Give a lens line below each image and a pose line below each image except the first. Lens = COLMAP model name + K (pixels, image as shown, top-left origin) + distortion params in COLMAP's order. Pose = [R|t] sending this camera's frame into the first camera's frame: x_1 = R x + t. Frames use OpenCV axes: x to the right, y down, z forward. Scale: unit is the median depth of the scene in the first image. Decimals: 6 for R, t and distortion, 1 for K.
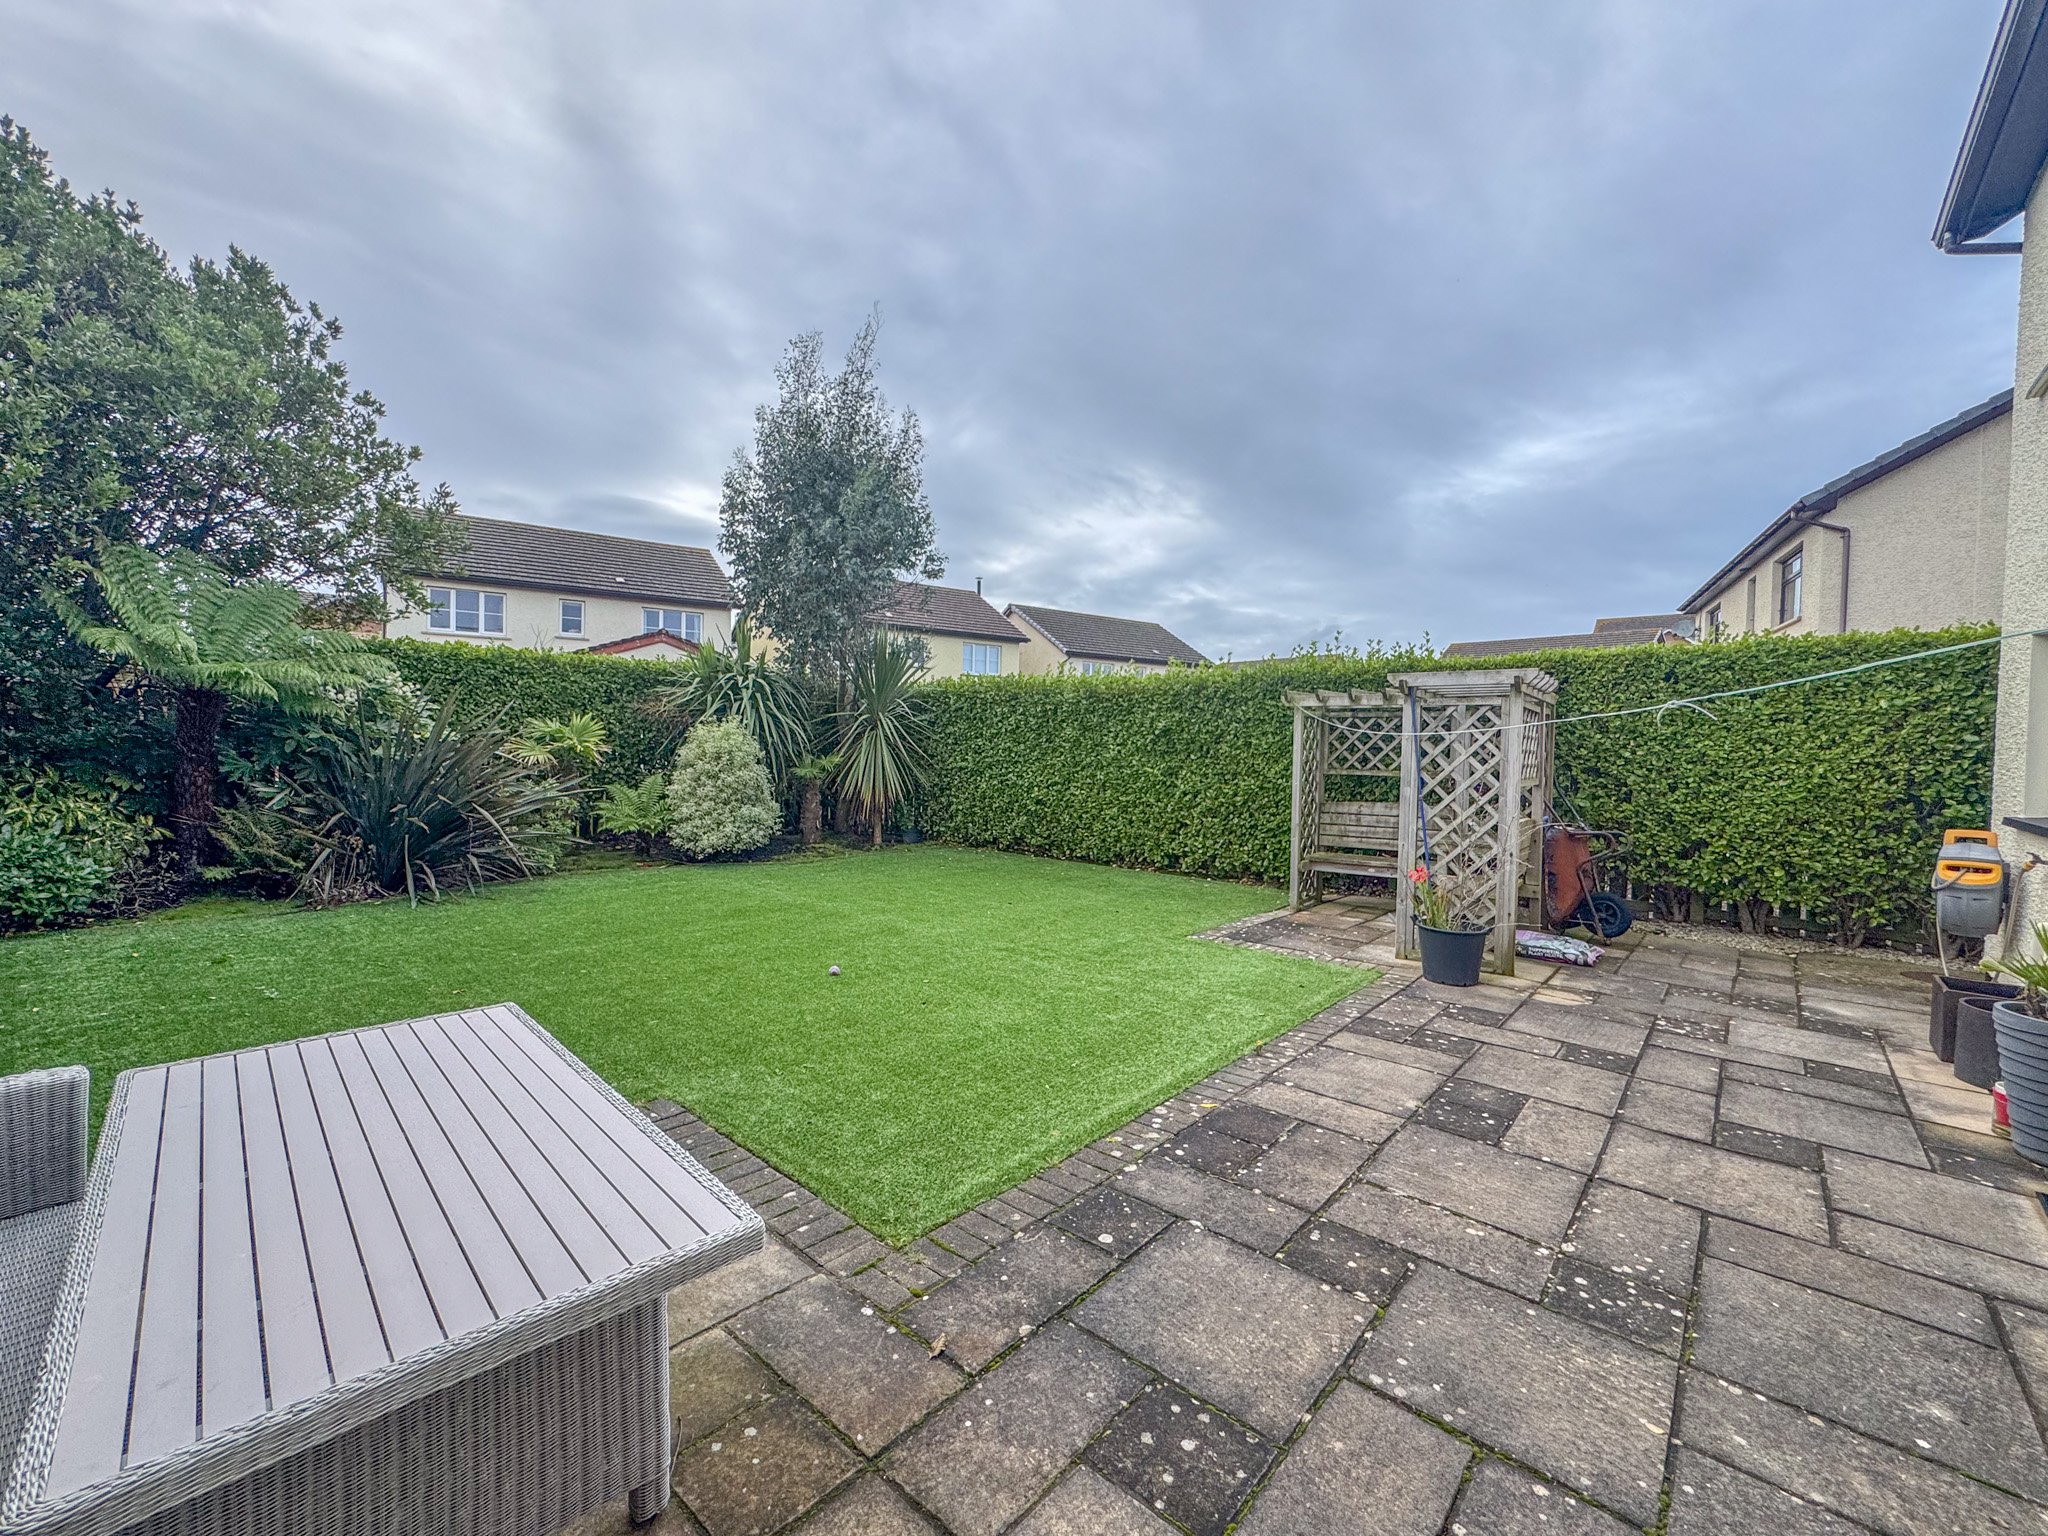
lens RADIAL K [[824.3, 0, 1042.9], [0, 824.3, 775.5], [0, 0, 1]] dist [-0.004967, 0.000867]
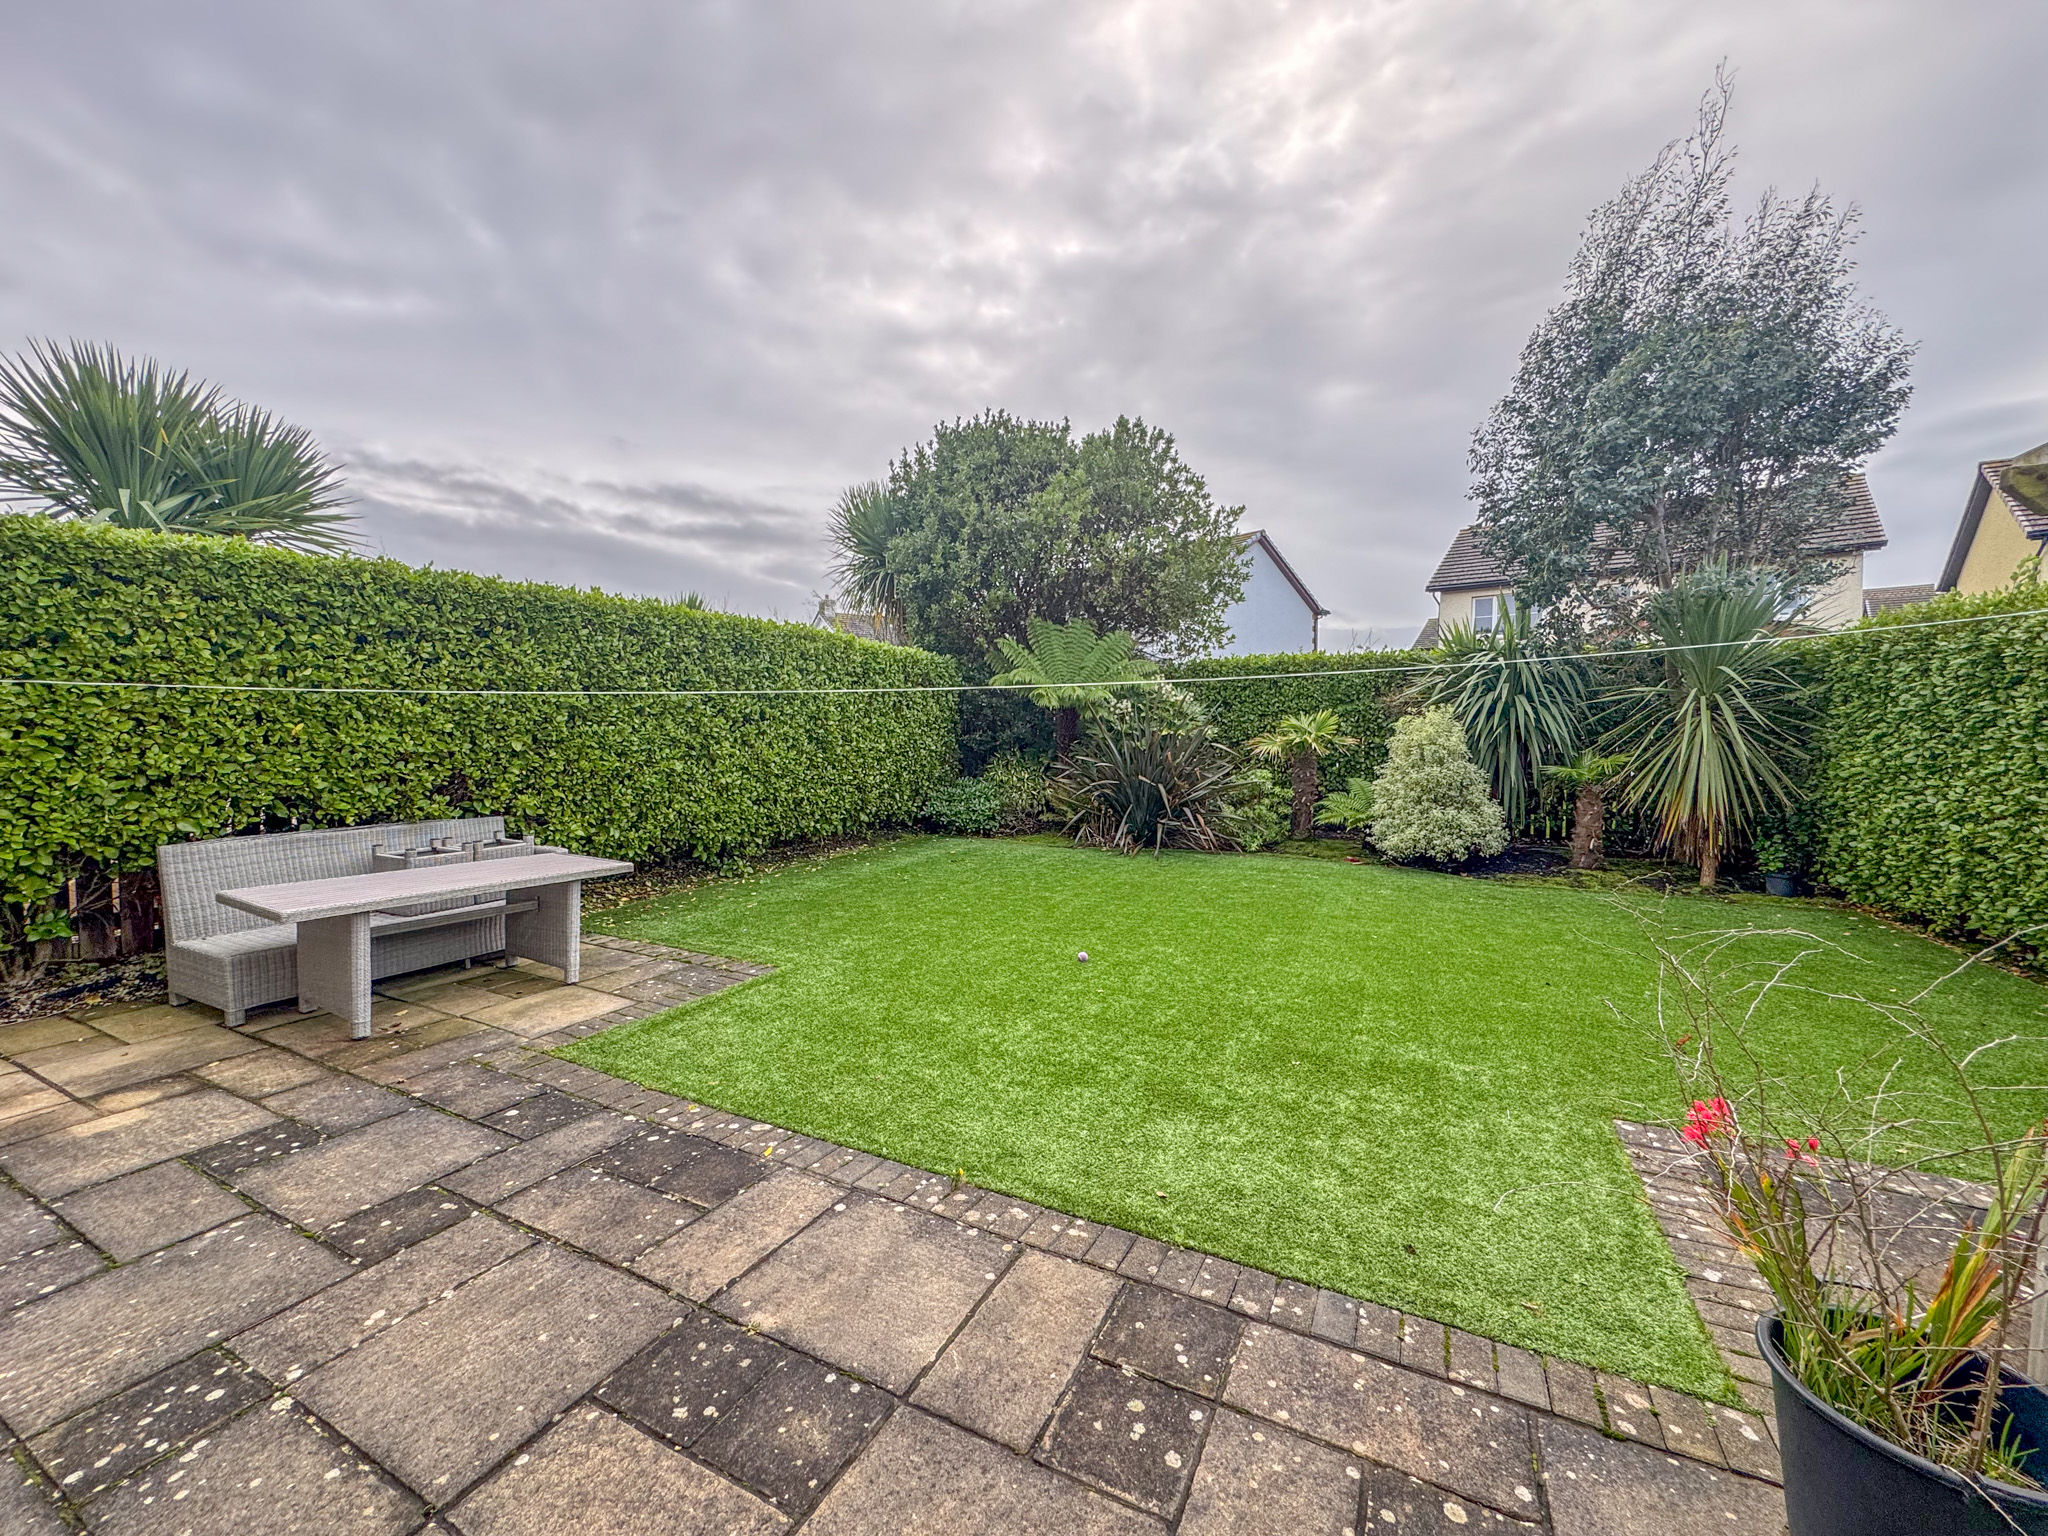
lens RADIAL K [[824.3, 0, 1018.9], [0, 824.3, 761.6], [0, 0, 1]] dist [-0.004967, 0.000867]
pose [[0.241702, 0.018093, -0.970182, 1.094978], [-0.036232, 0.999297, 0.009610, -0.011944], [0.969674, 0.032829, 0.242188, 1.060509]]
